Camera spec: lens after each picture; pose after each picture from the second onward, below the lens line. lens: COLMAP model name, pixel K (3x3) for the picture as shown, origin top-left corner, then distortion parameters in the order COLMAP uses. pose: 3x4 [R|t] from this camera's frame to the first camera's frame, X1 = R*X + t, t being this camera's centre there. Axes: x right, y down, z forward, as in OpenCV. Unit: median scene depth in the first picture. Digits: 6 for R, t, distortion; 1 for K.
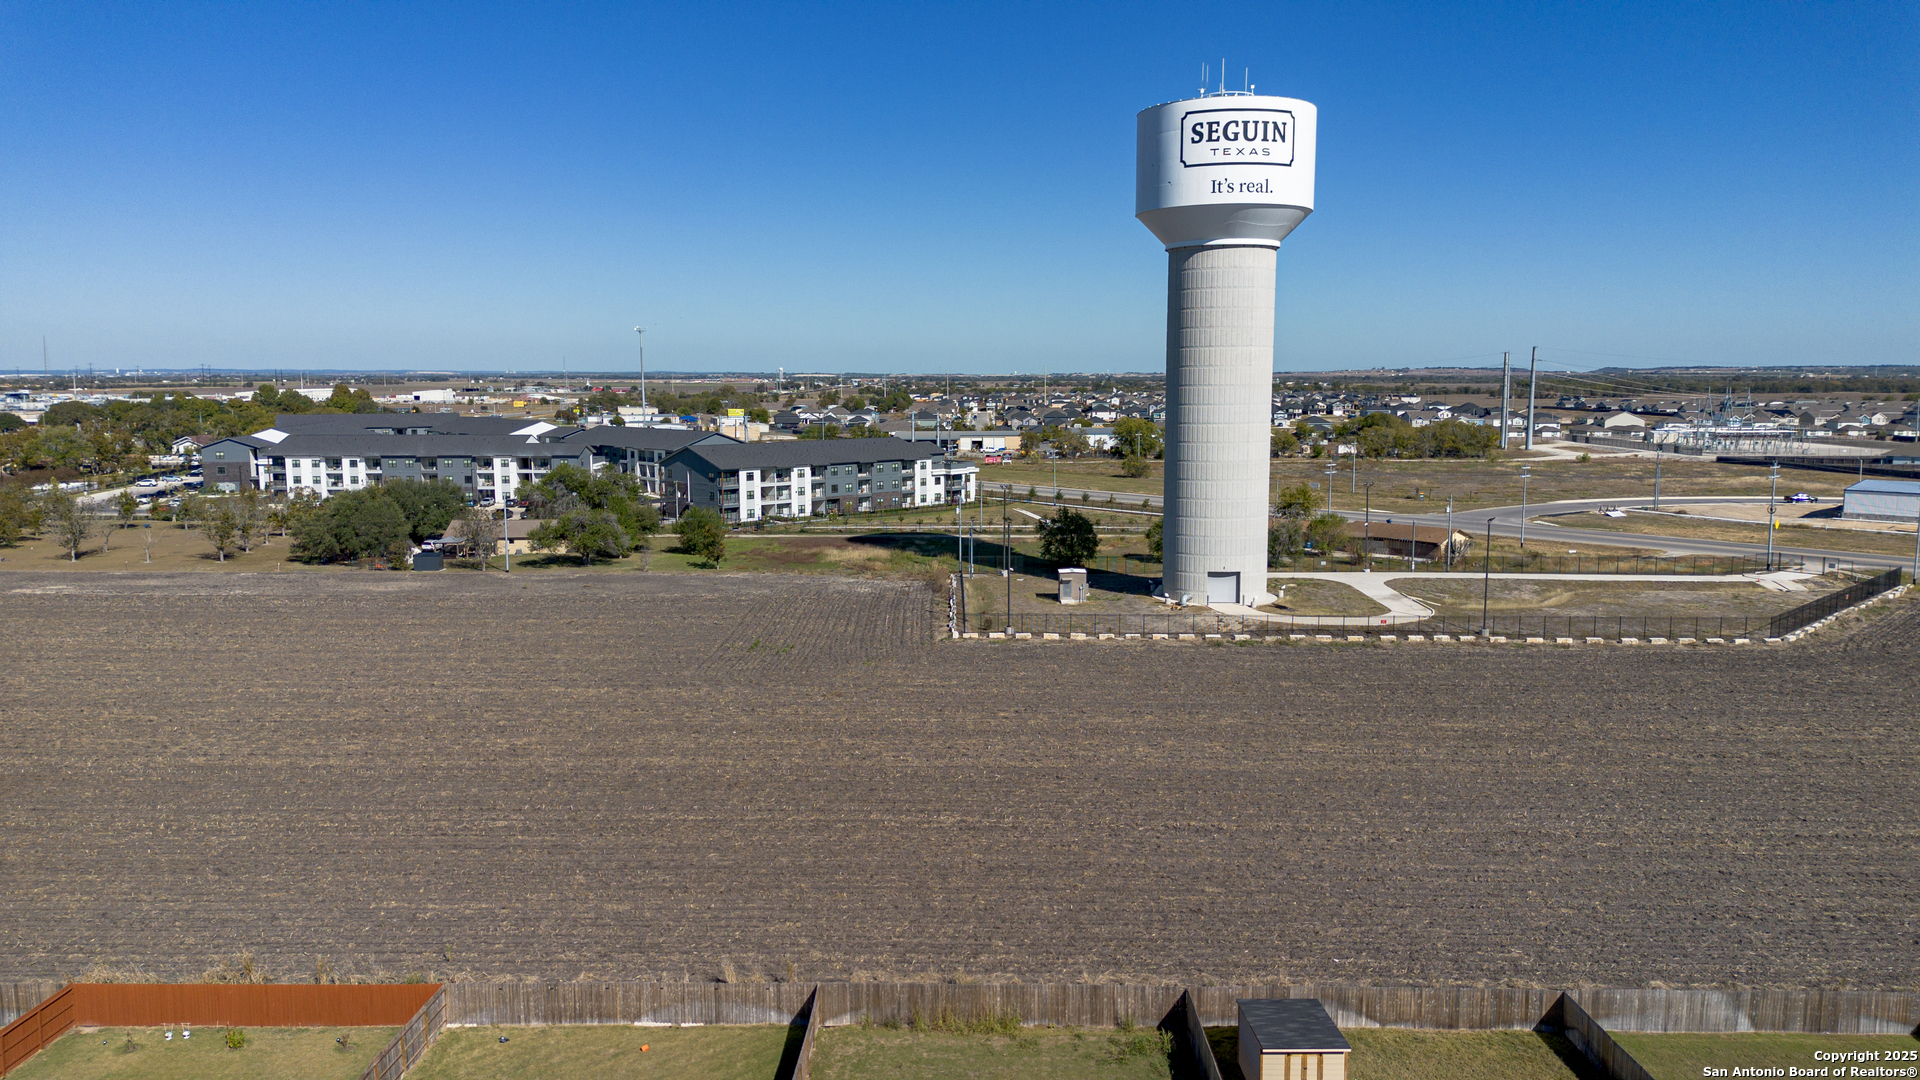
lens RADIAL K [[1346.9, 0, 956.4], [0, 1346.9, 550.7], [0, 0, 1]] dist [0.041087, -0.043956]
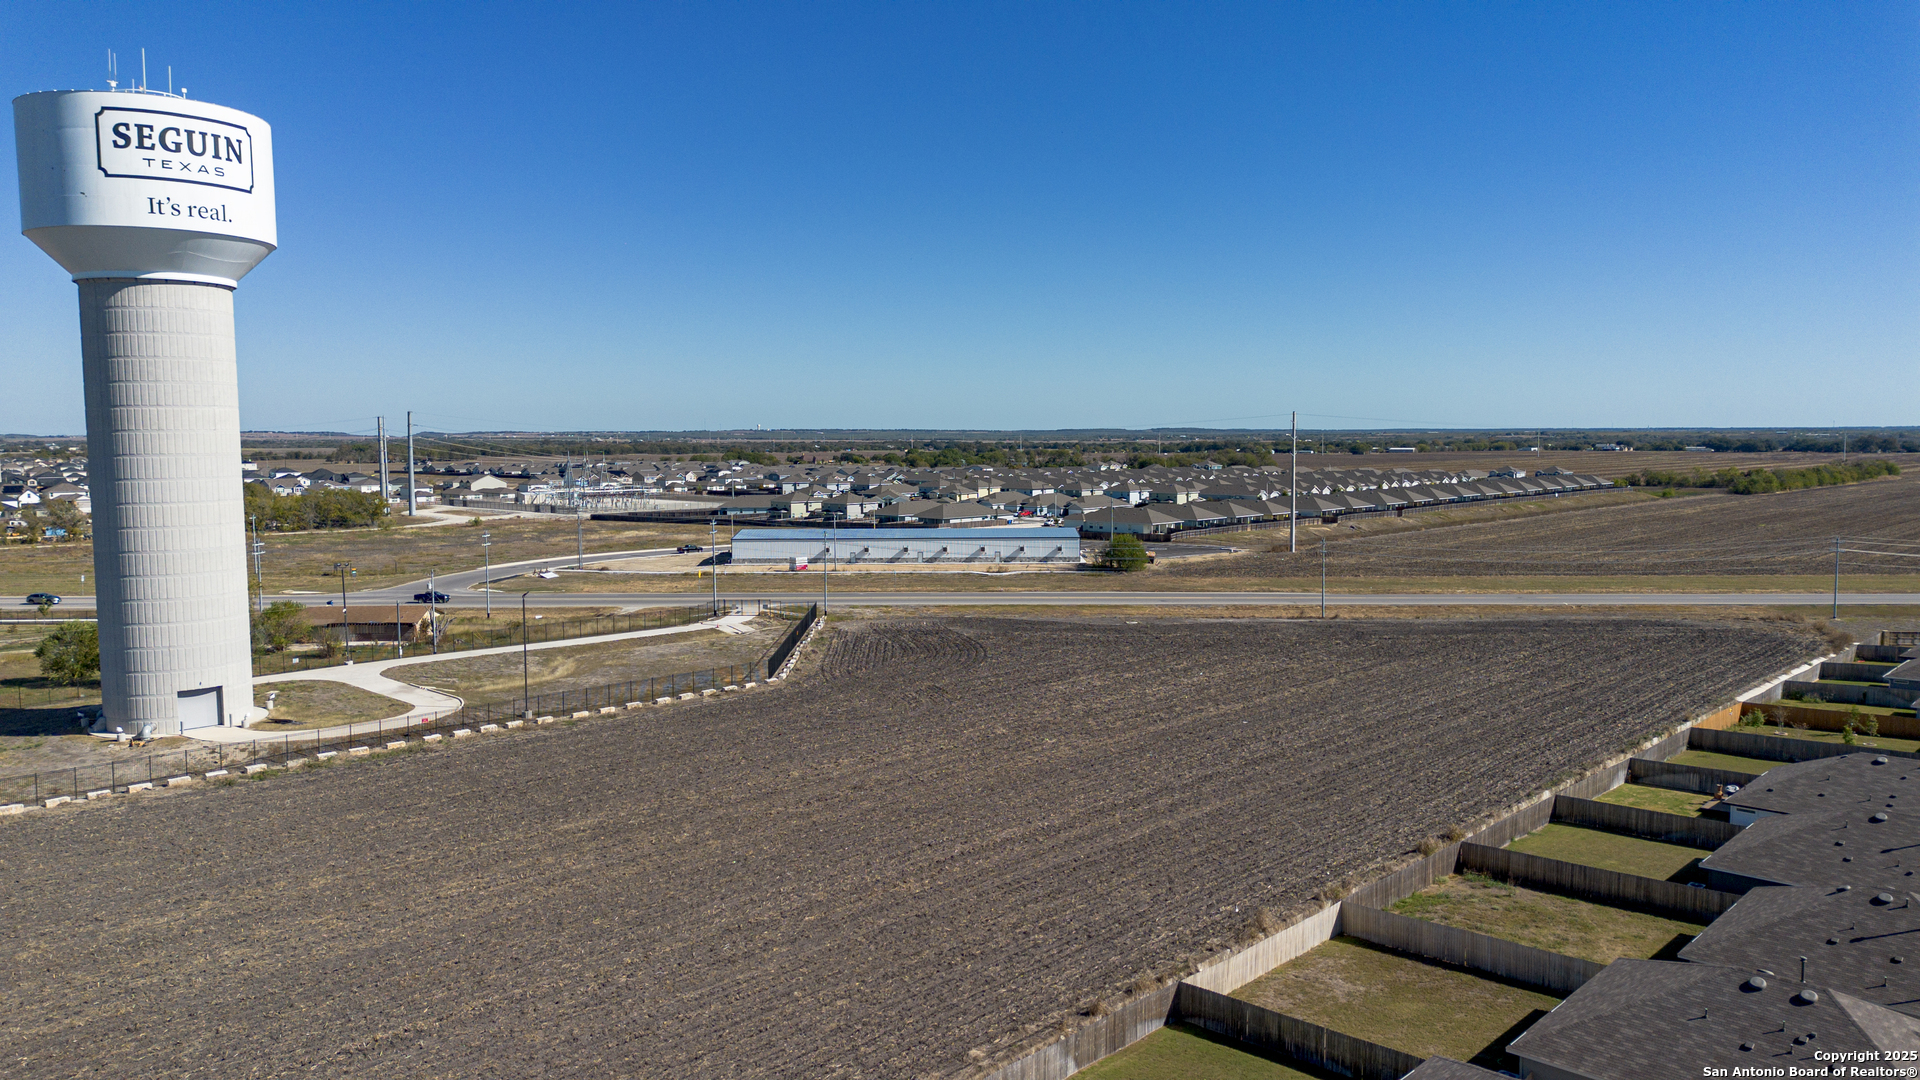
lens RADIAL K [[1346.9, 0, 959.9], [0, 1346.9, 533.5], [0, 0, 1]] dist [0.041087, -0.043956]
pose [[0.677711, -0.055916, 0.733199, -0.082922], [0.099524, 0.994905, -0.016118, -0.018434], [-0.728562, 0.083894, 0.679823, 0.130675]]
